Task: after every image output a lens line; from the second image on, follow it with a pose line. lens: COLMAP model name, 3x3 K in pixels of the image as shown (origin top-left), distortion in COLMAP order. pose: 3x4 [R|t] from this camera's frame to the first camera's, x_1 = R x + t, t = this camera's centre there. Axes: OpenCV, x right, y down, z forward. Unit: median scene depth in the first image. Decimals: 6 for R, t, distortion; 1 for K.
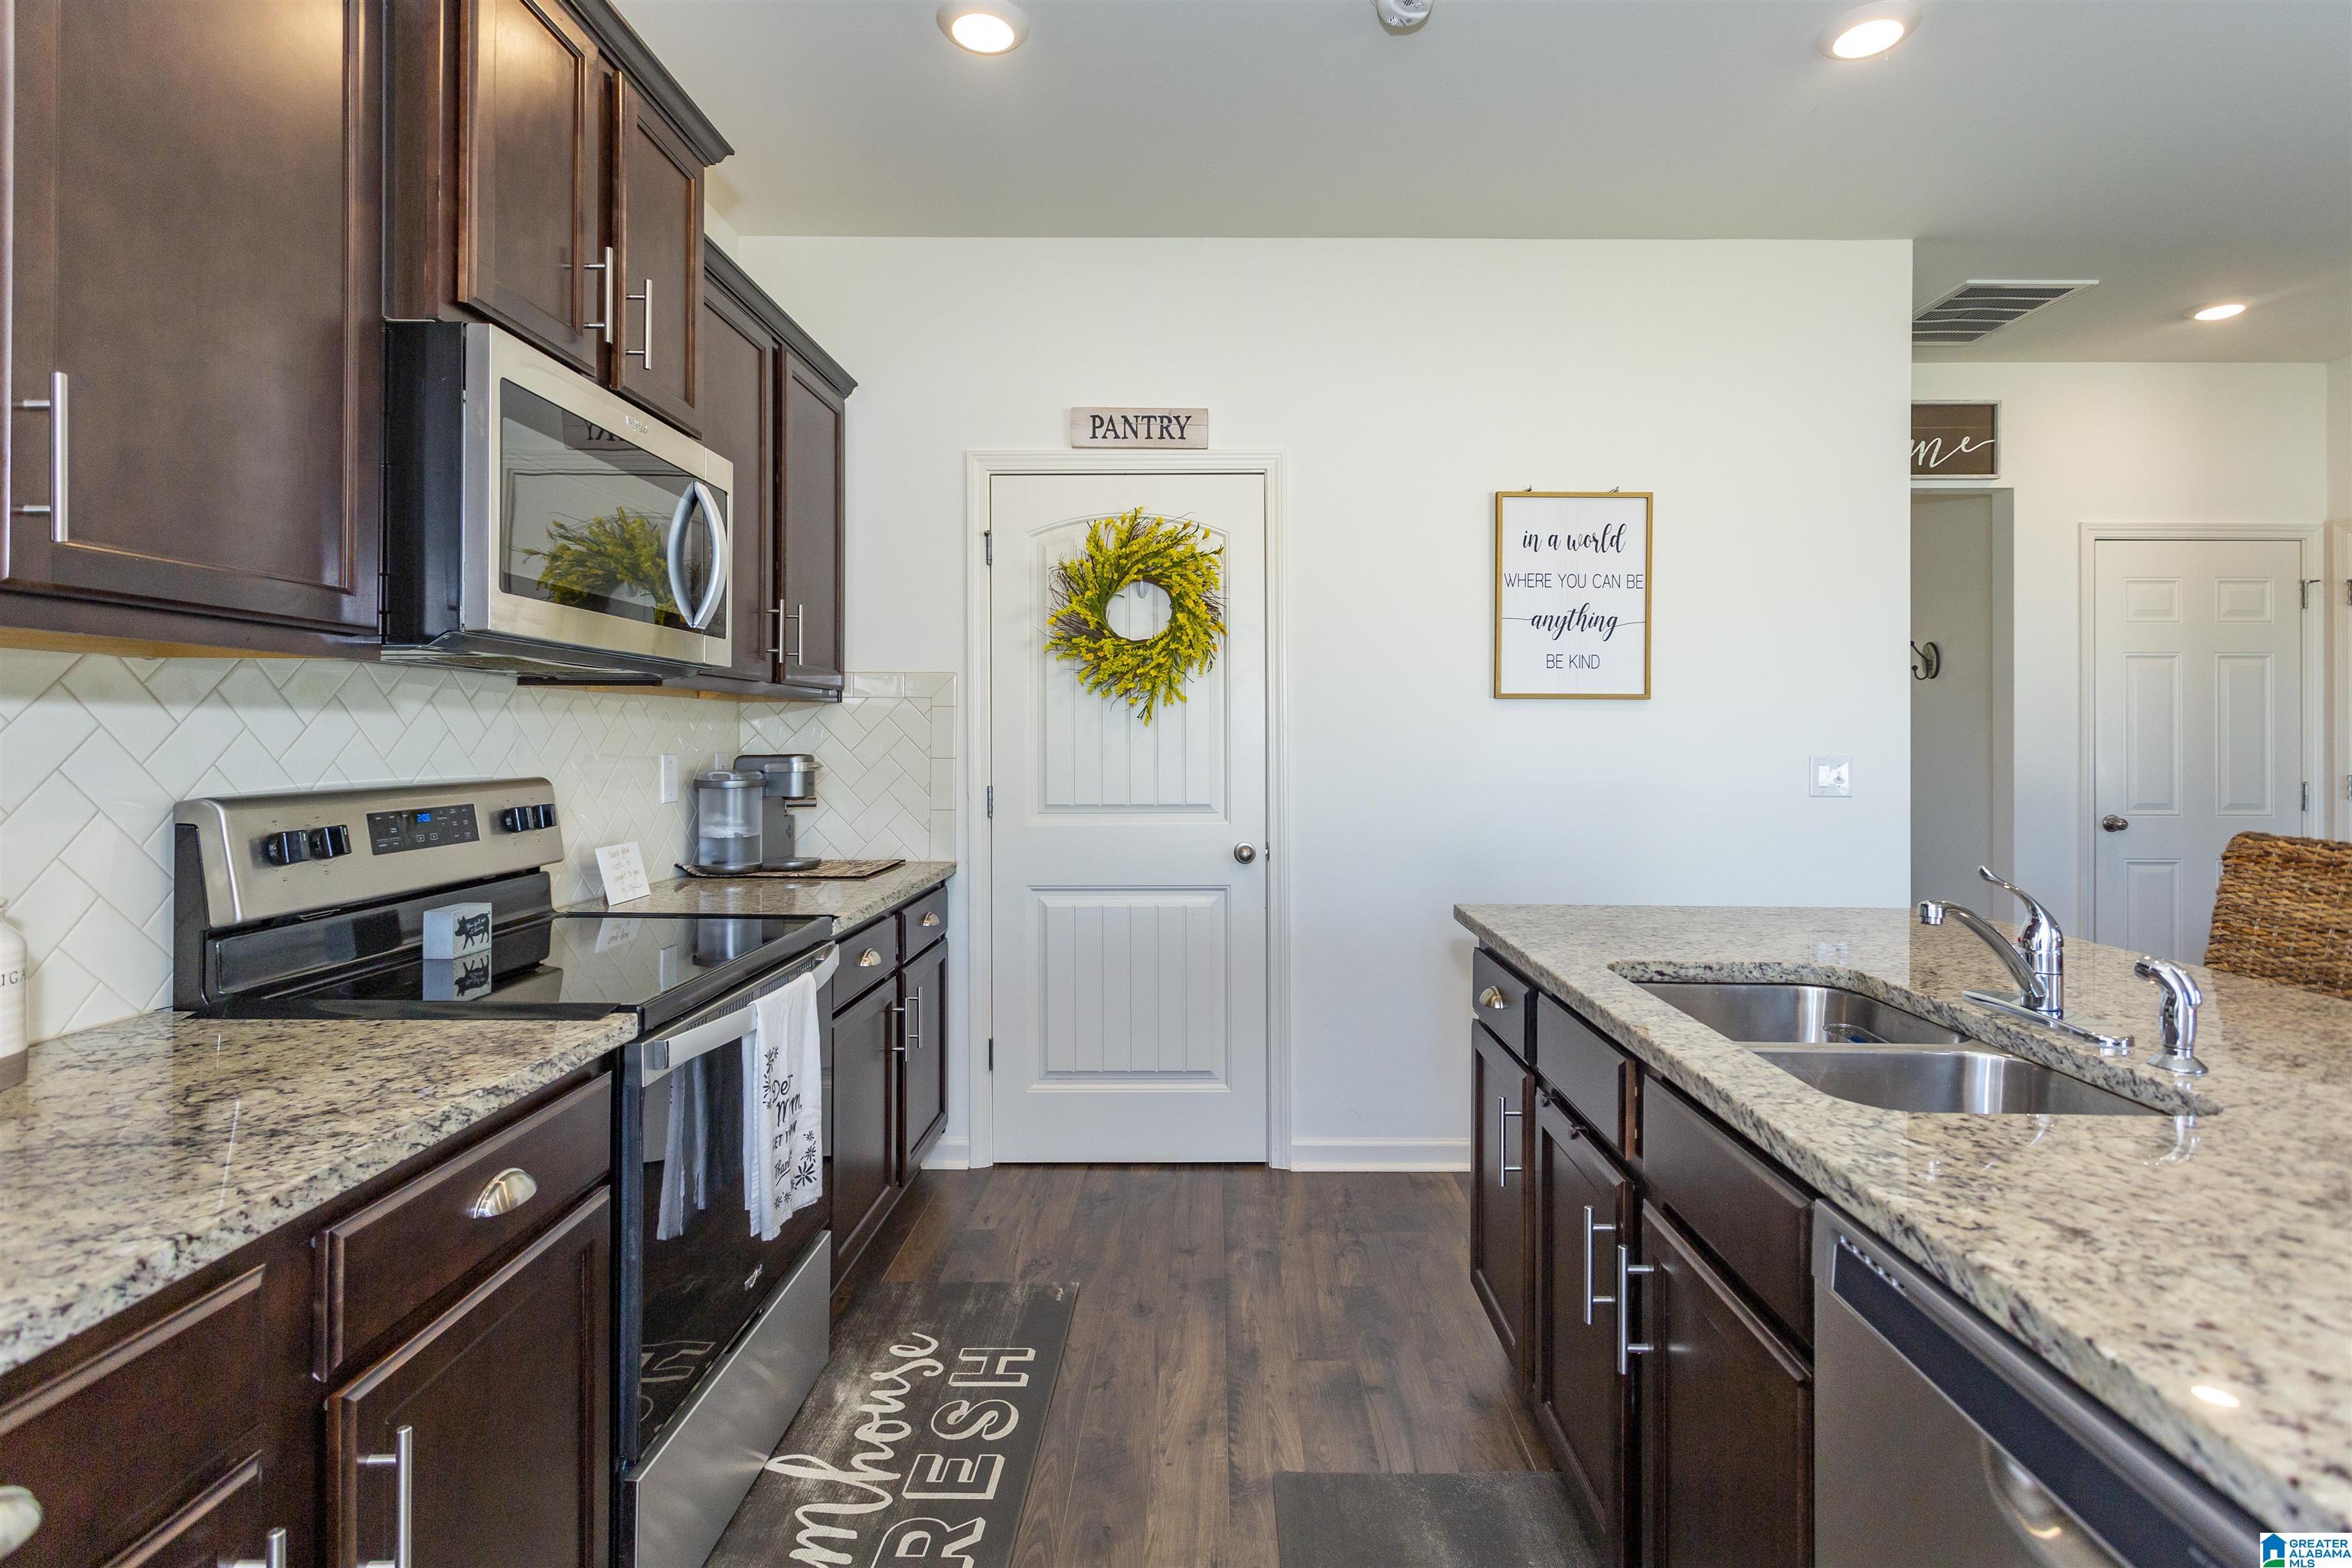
lens RADIAL K [[1136.9, 0, 1203.6], [0, 1136.9, 735.1], [0, 0, 1]] dist [-0.002329, 0.000271]
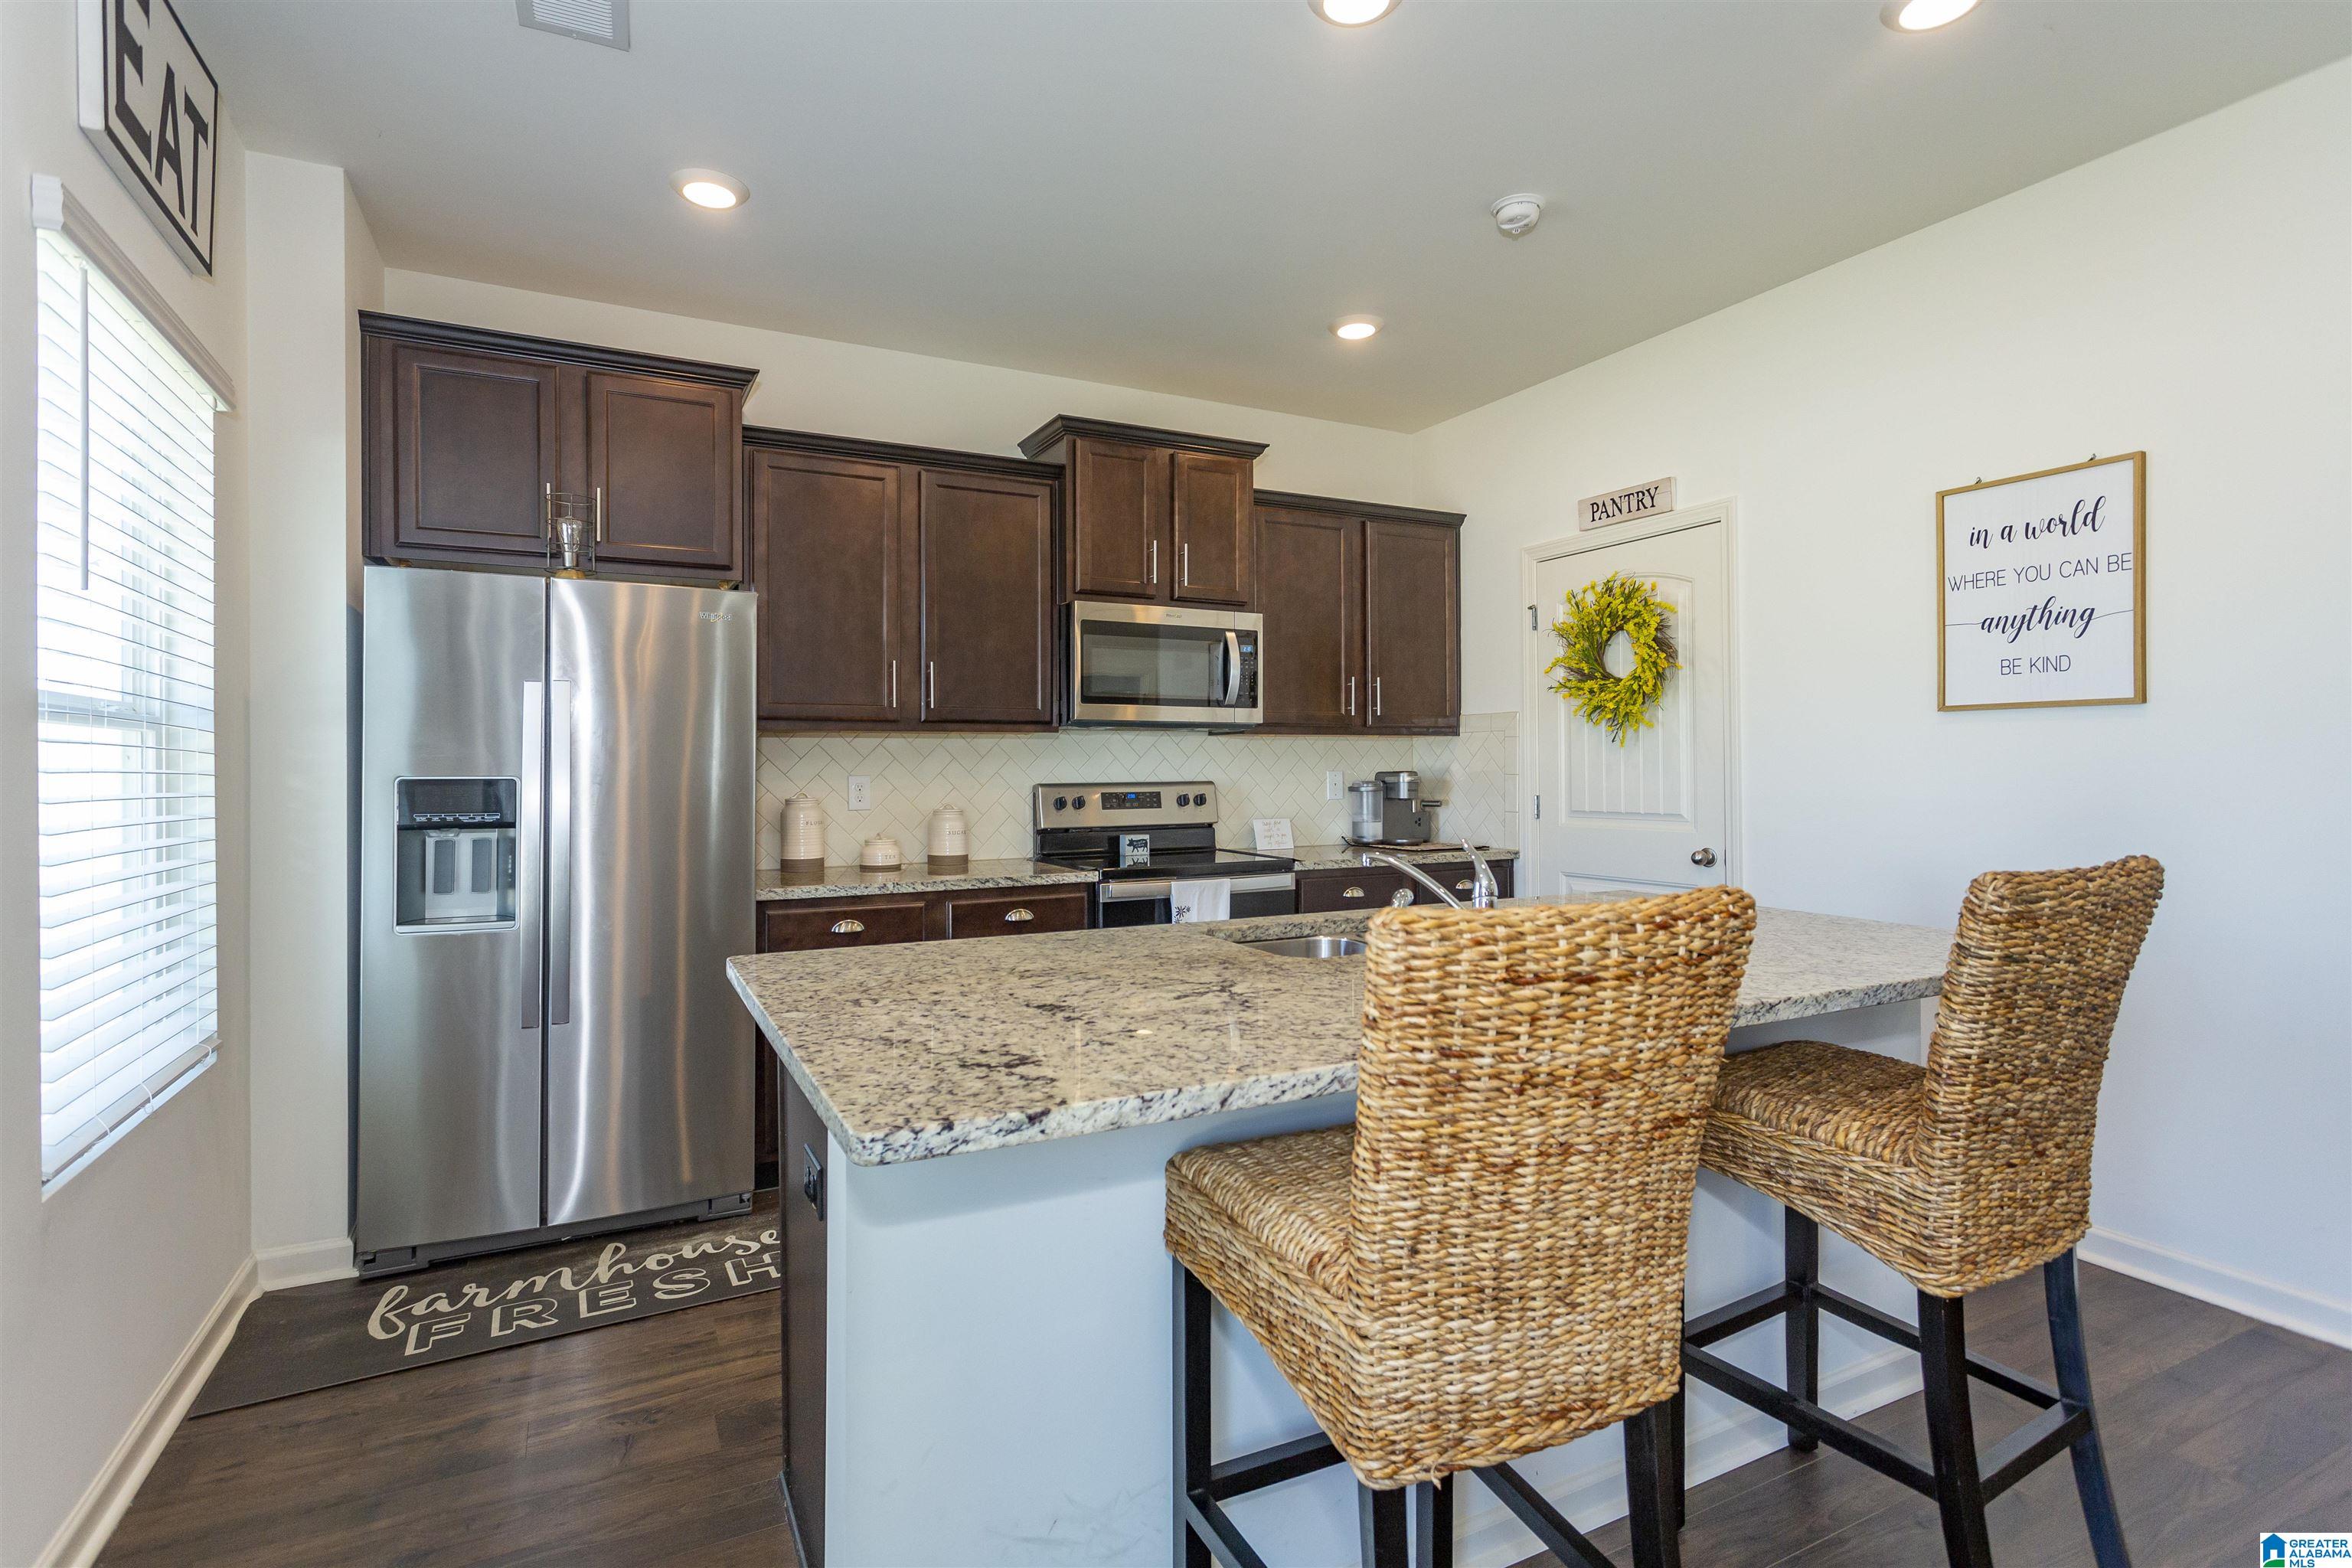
lens RADIAL K [[1136.7, 0, 1172.0], [0, 1136.7, 766.4], [0, 0, 1]] dist [0.000655, 0.001036]
pose [[0.460952, -0.005081, -0.887410, 0.811573], [0.009143, 0.999958, -0.000976, 0.008647], [0.887378, -0.007664, 0.460979, -0.000832]]
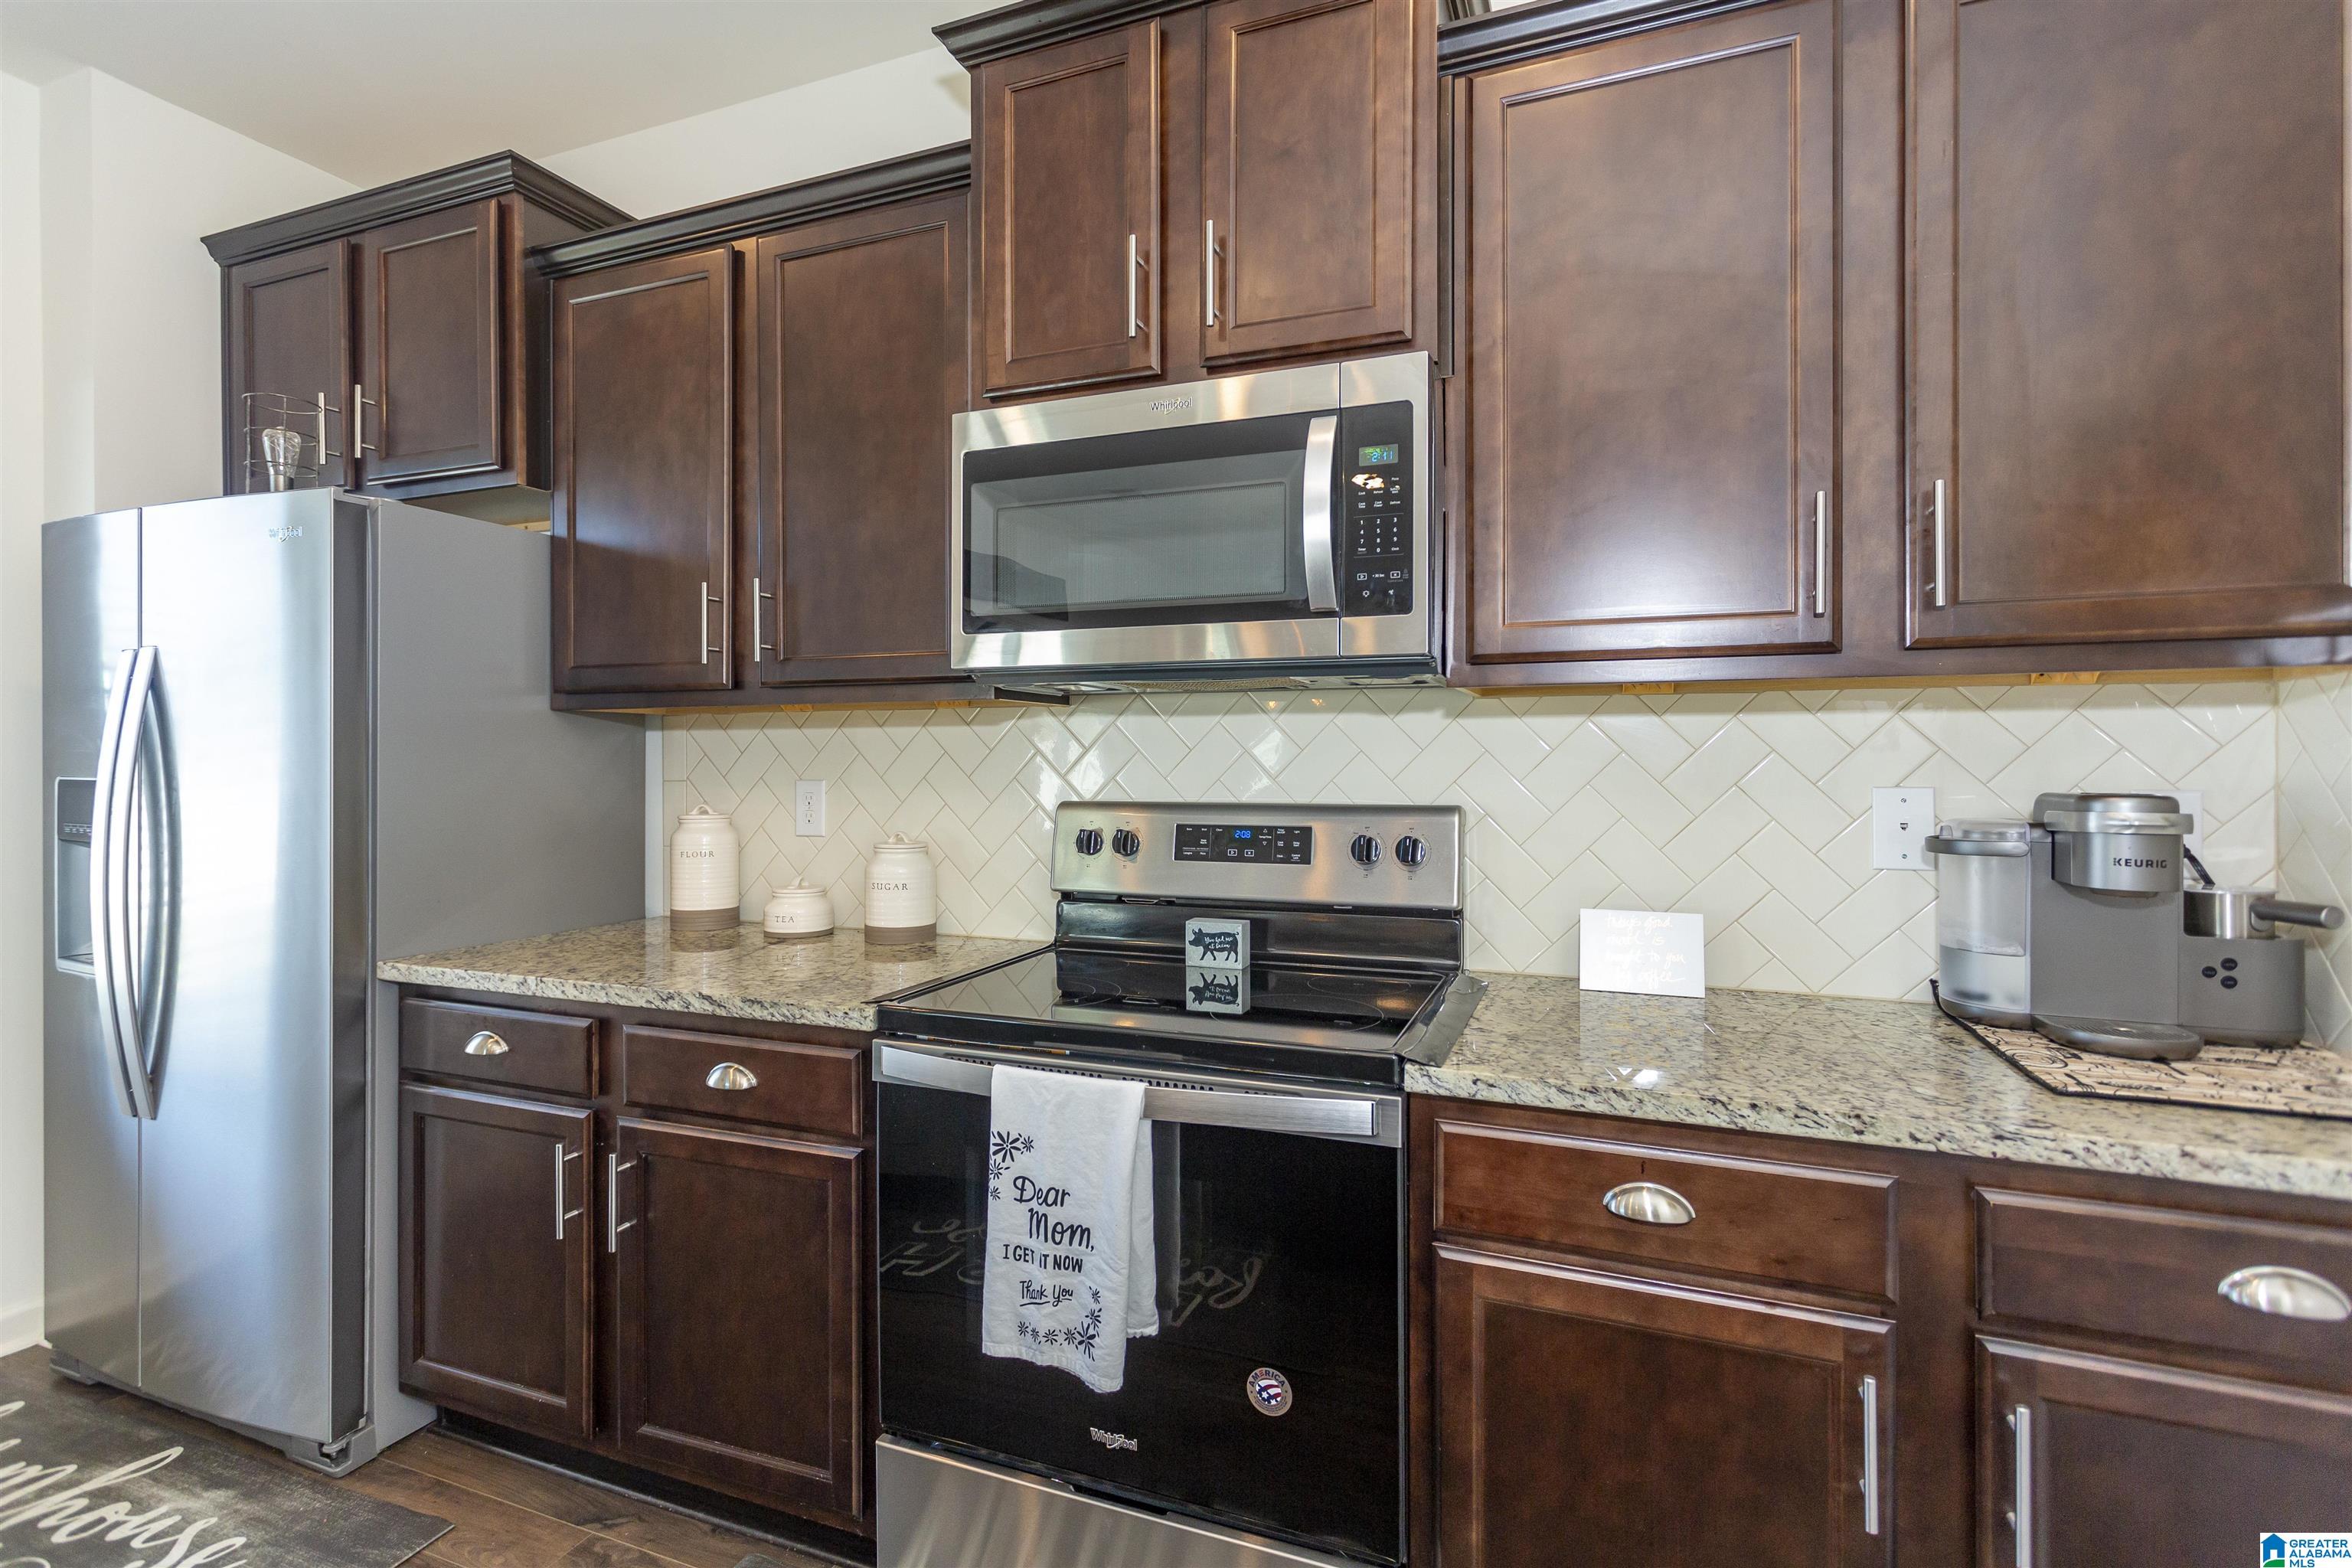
lens RADIAL K [[1136.7, 0, 1172.0], [0, 1136.7, 766.4], [0, 0, 1]] dist [0.000655, 0.001036]
pose [[-0.368487, 0.002154, -0.929630, 0.188094], [0.000602, 0.999998, 0.002078, 0.003799], [0.929633, 0.000206, -0.368488, 0.760672]]
